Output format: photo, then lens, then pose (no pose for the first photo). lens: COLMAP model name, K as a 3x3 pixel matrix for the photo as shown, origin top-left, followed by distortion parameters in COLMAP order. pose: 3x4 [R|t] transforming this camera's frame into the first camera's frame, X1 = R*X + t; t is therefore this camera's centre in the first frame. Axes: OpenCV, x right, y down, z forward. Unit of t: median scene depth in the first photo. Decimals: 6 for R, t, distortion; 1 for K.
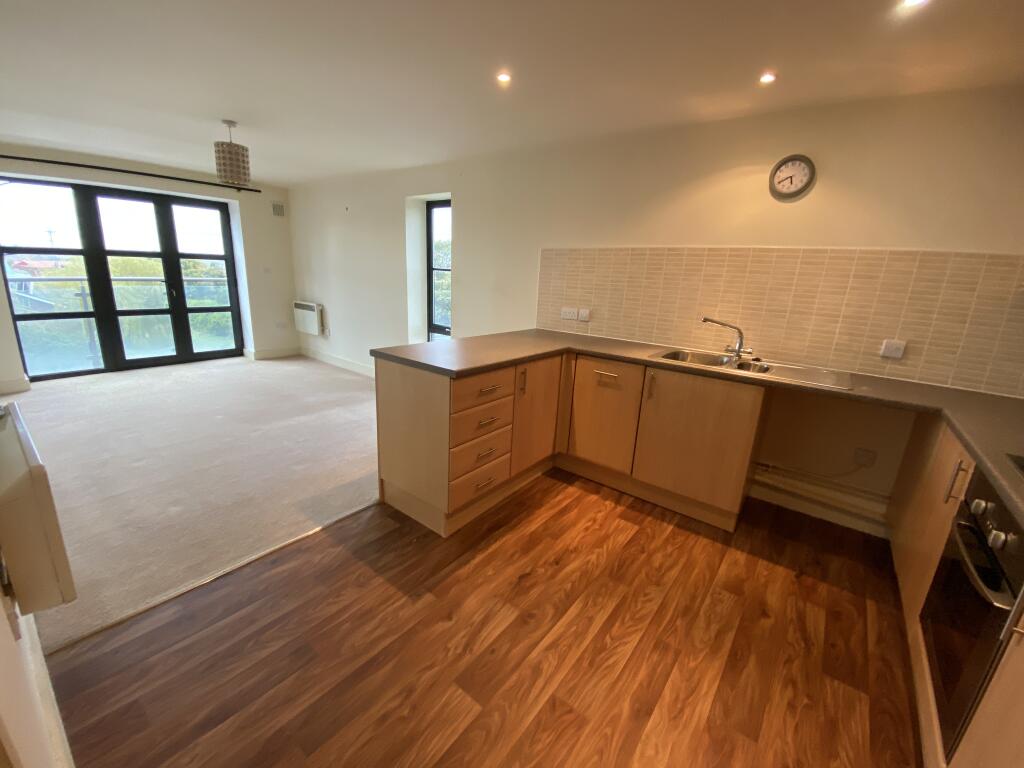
lens RADIAL K [[422.9, 0, 507.5], [0, 422.9, 383.7], [0, 0, 1]] dist [0.024661, -0.002281]
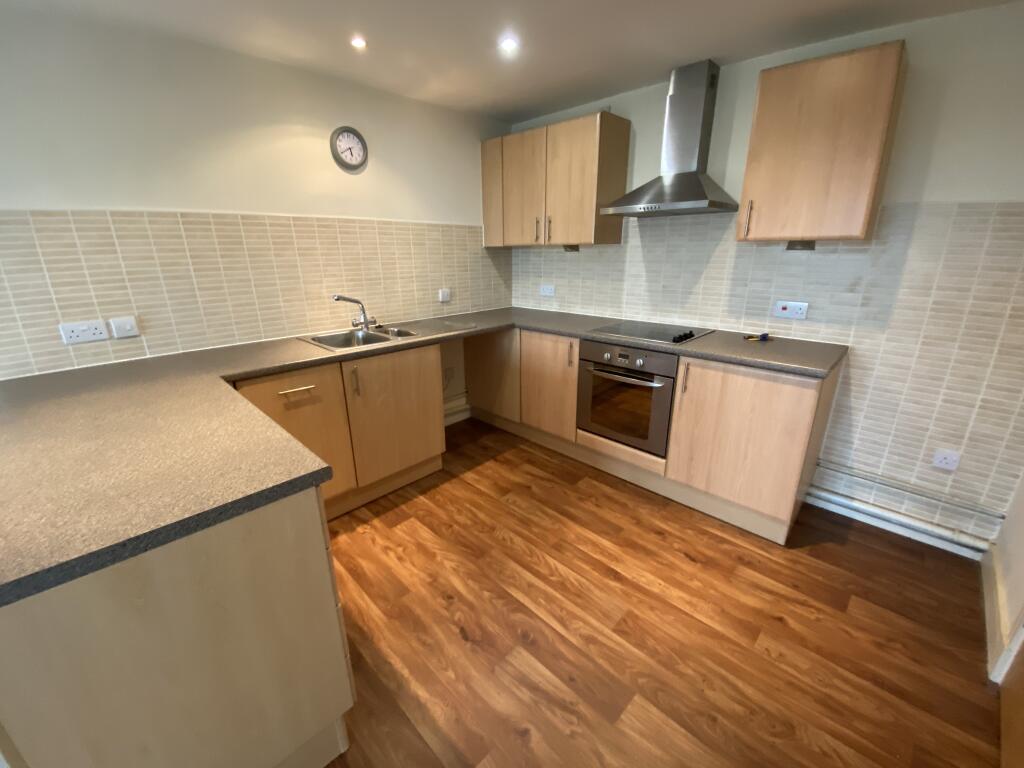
lens RADIAL K [[422.9, 0, 507.7], [0, 422.9, 382.6], [0, 0, 1]] dist [0.024661, -0.002281]
pose [[0.112971, -0.363145, 0.924859, -0.517314], [0.270521, 0.906895, 0.323047, -0.225822], [-0.956063, 0.213698, 0.200691, 0.620738]]
